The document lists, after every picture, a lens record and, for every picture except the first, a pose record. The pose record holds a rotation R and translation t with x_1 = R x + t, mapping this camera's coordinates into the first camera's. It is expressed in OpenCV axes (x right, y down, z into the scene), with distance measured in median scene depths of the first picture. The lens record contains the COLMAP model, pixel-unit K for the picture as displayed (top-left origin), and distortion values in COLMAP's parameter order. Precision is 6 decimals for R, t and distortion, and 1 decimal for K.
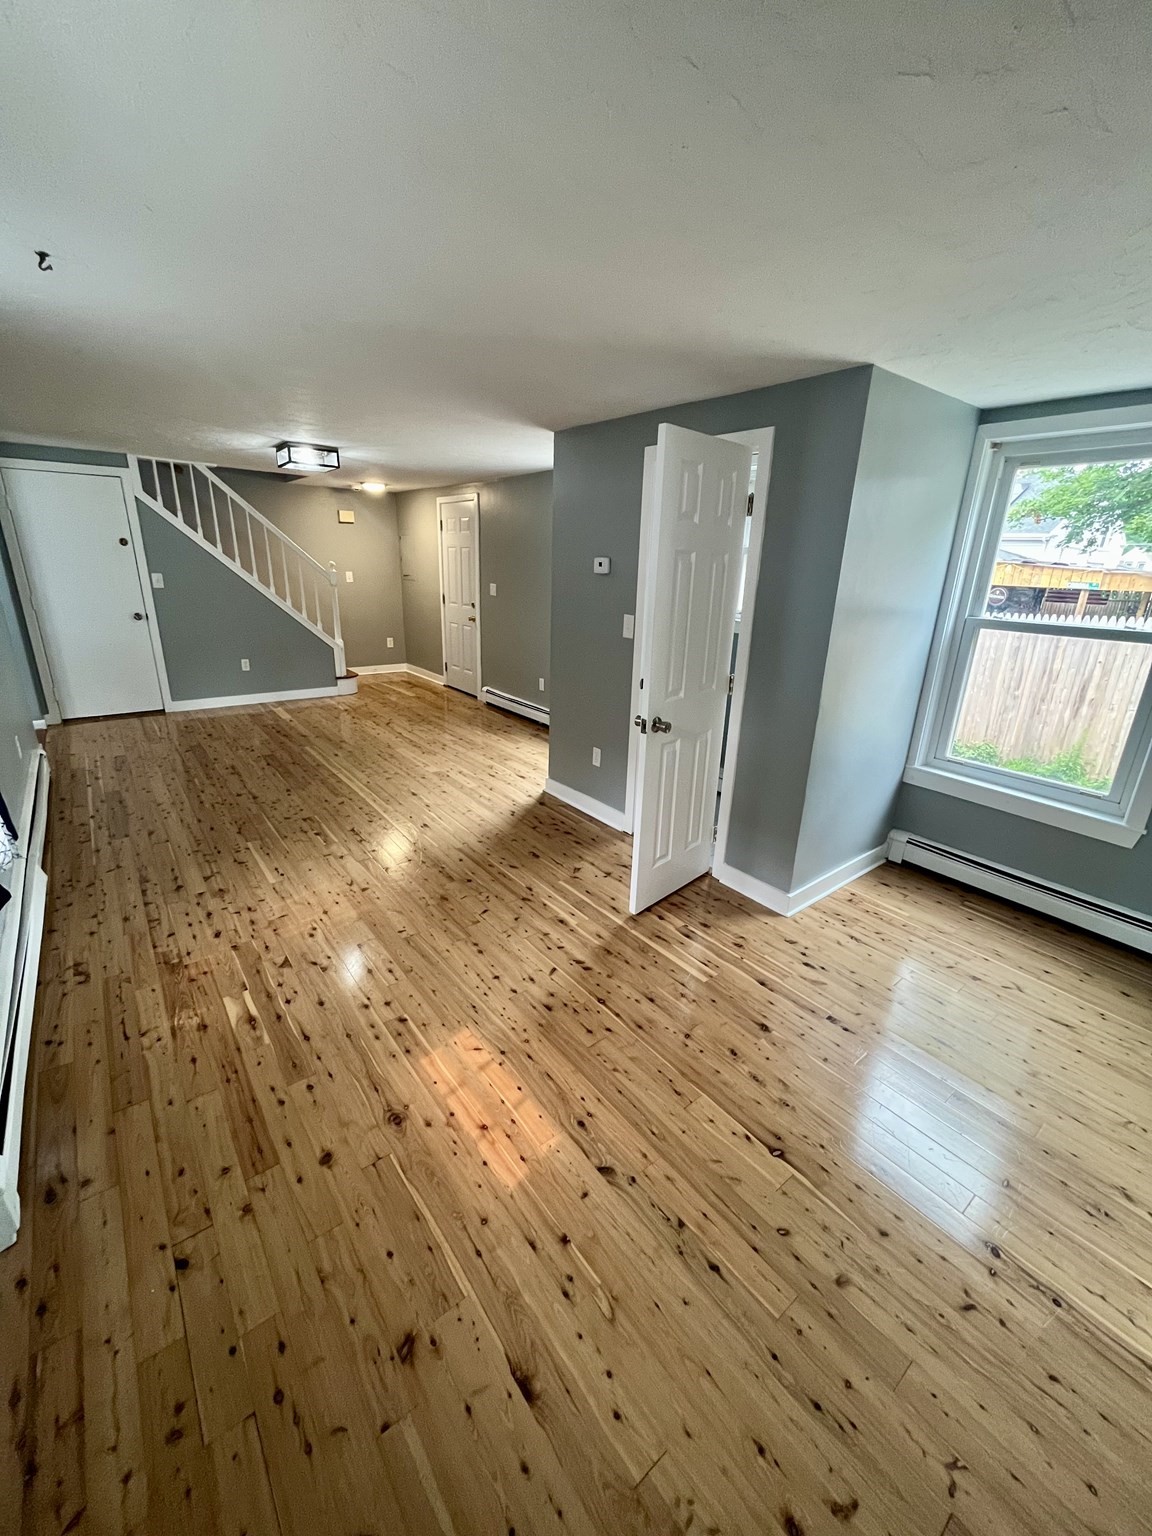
lens RADIAL K [[617.7, 0, 580.3], [0, 617.7, 771.1], [0, 0, 1]] dist [-0.001323, 0.000344]
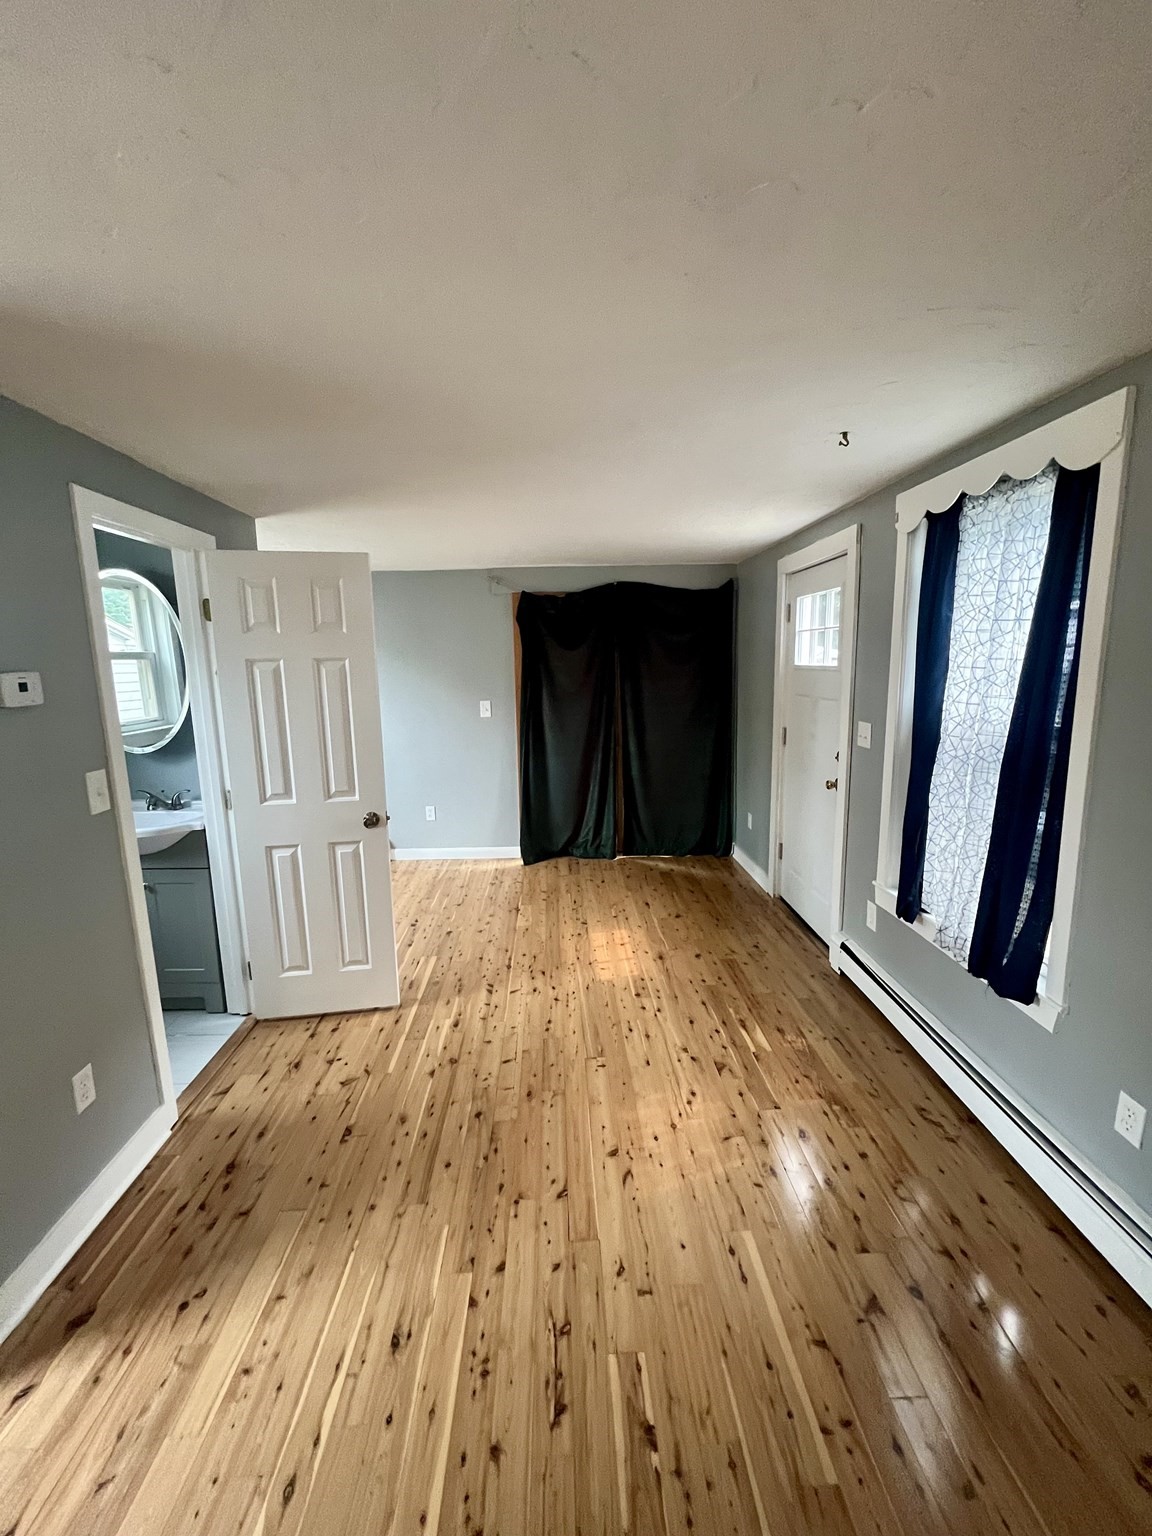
lens RADIAL K [[617.7, 0, 576.8], [0, 617.7, 771.2], [0, 0, 1]] dist [-0.001323, 0.000344]
pose [[-0.810371, -0.119972, 0.573503, -0.663545], [0.181503, 0.879262, 0.440402, -0.480540], [-0.557096, 0.460982, -0.690753, 1.318997]]
